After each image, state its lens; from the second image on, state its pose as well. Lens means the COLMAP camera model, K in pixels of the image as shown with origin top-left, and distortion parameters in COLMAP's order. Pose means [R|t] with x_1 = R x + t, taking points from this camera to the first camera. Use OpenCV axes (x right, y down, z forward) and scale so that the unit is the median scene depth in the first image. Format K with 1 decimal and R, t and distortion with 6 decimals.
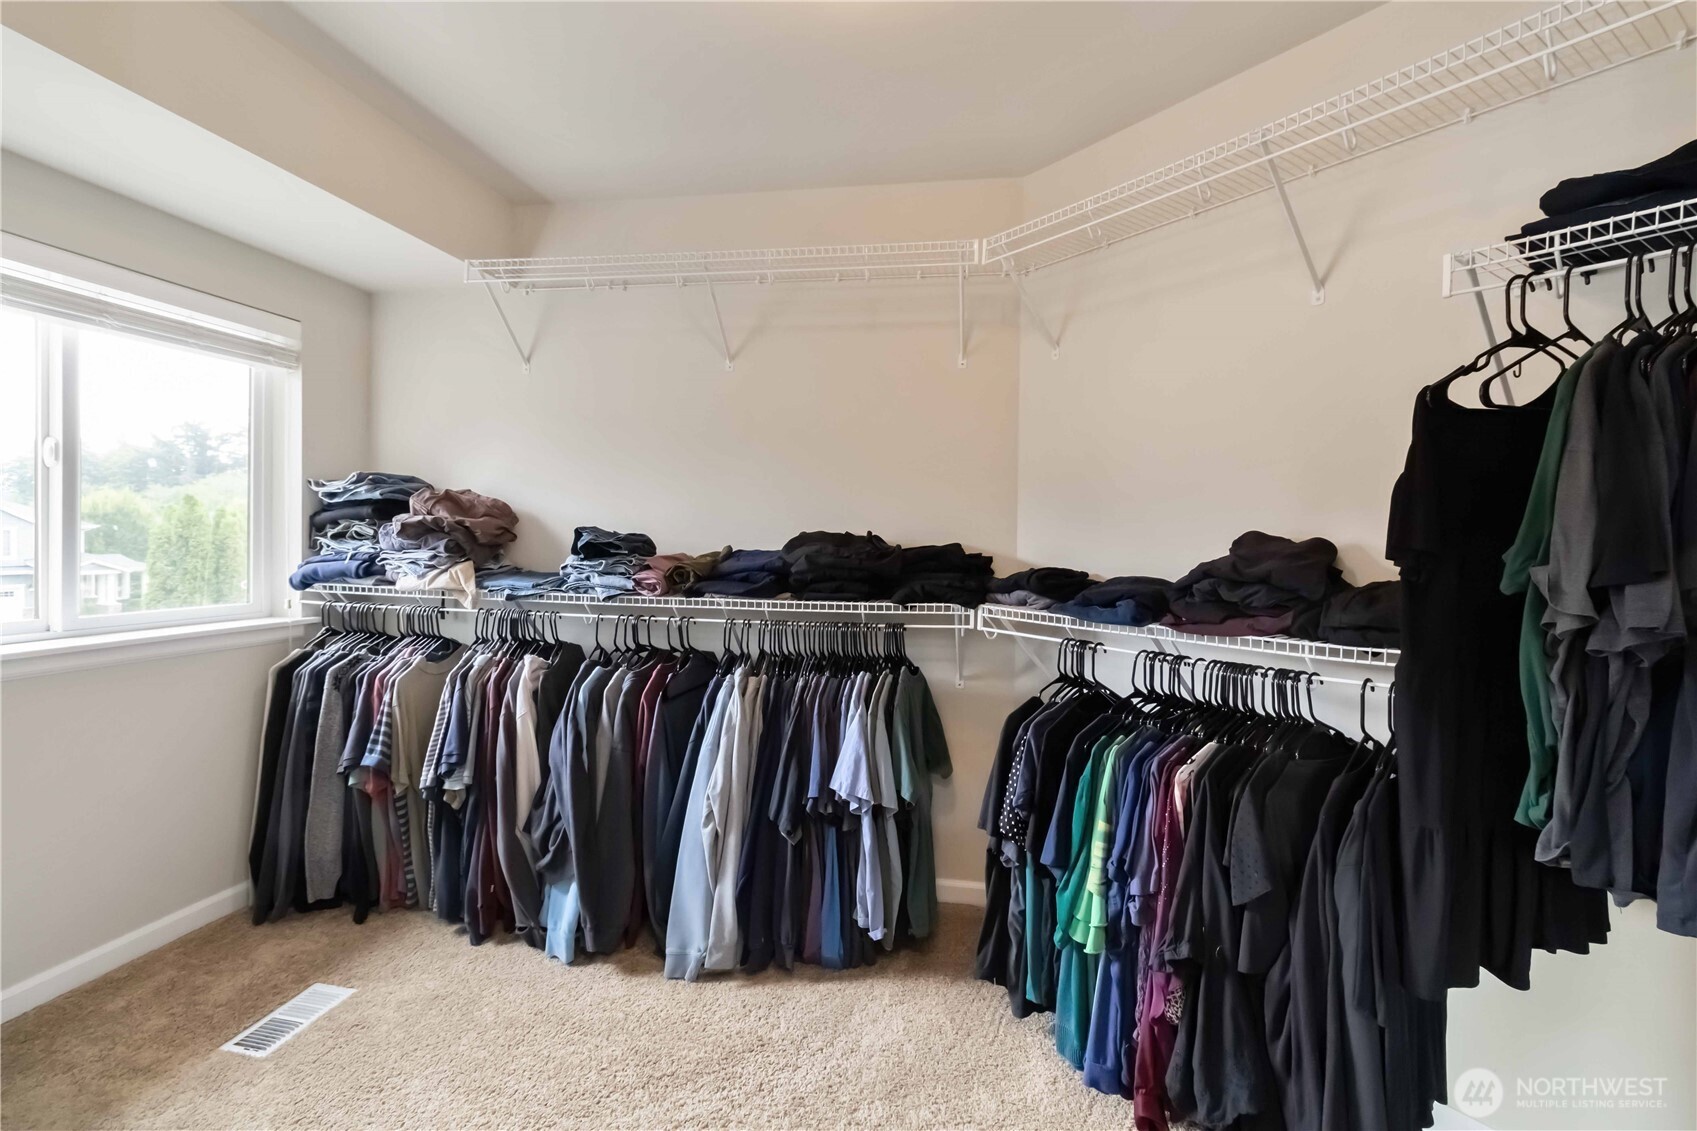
lens RADIAL K [[830.1, 0, 843.4], [0, 830.1, 553.5], [0, 0, 1]] dist [0.004040, -0.000749]
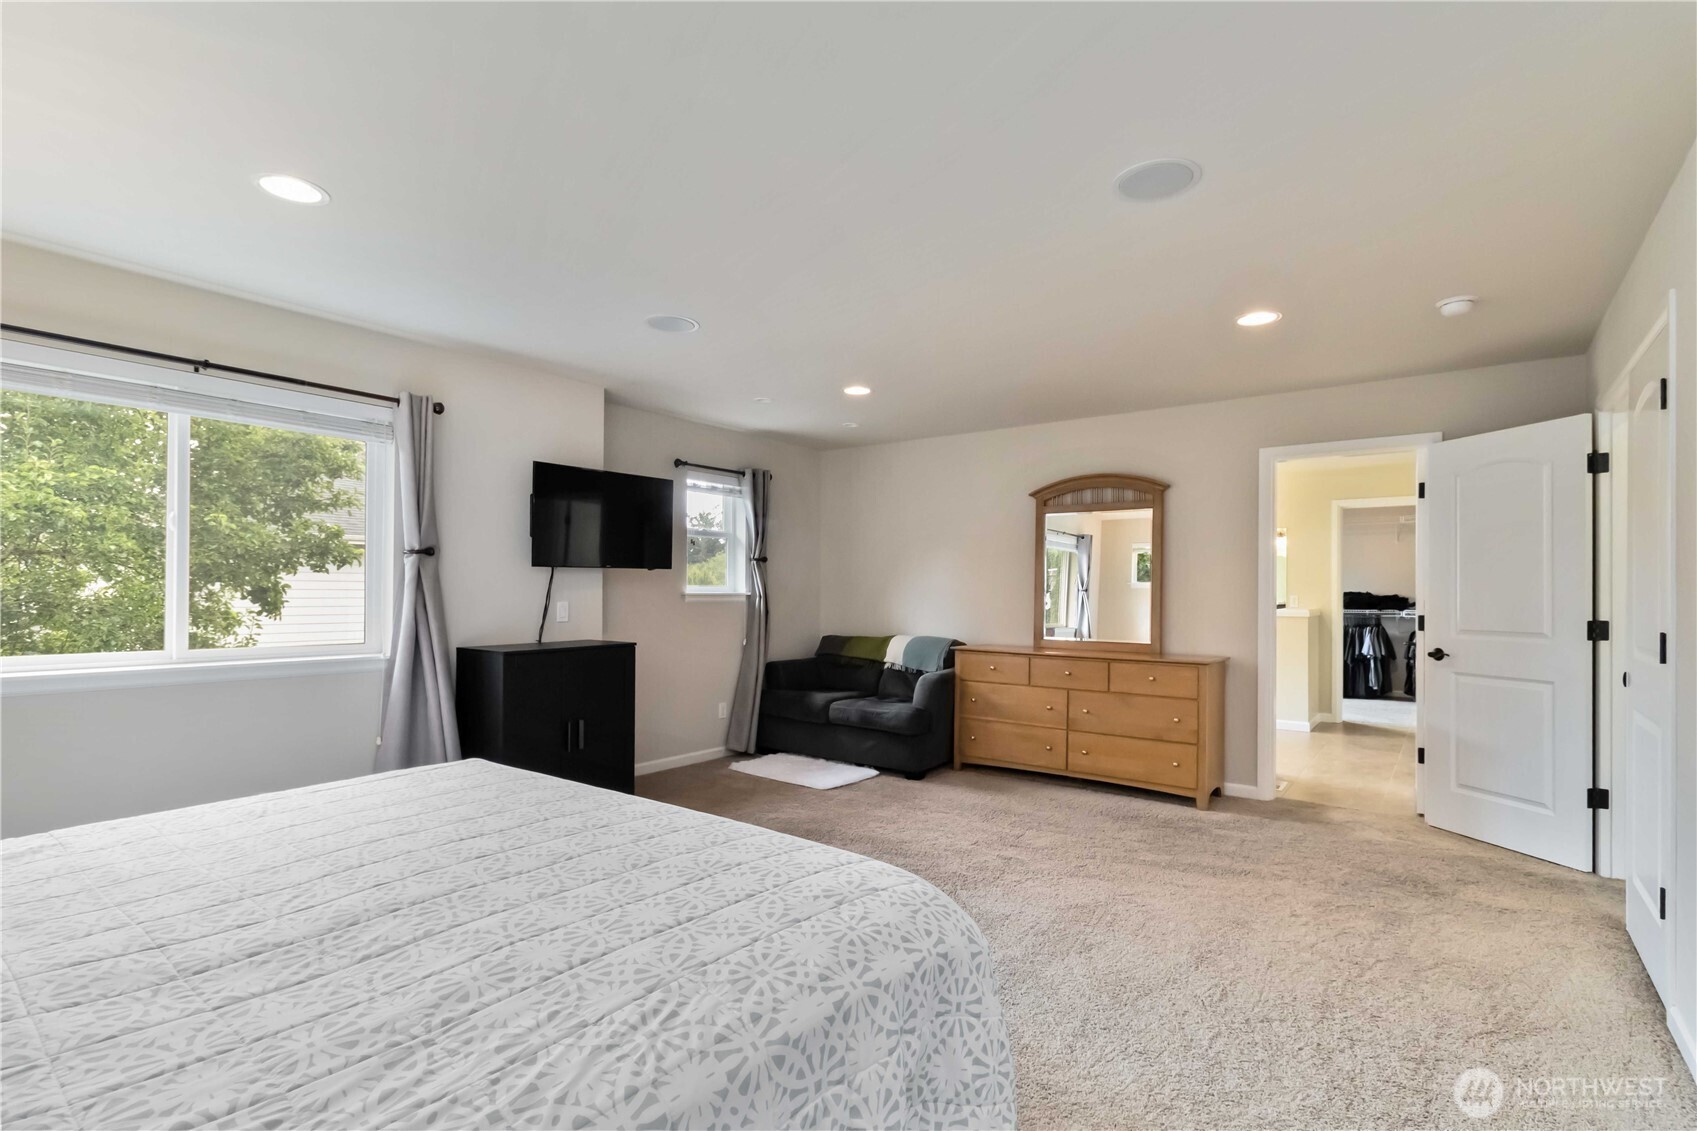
lens RADIAL K [[830.1, 0, 846.7], [0, 830.1, 576.7], [0, 0, 1]] dist [0.004040, -0.000749]
pose [[0.896350, -0.013671, -0.443137, -0.473498], [0.001030, 0.999586, -0.028754, 0.015119], [0.443346, 0.025317, 0.895993, -3.867370]]
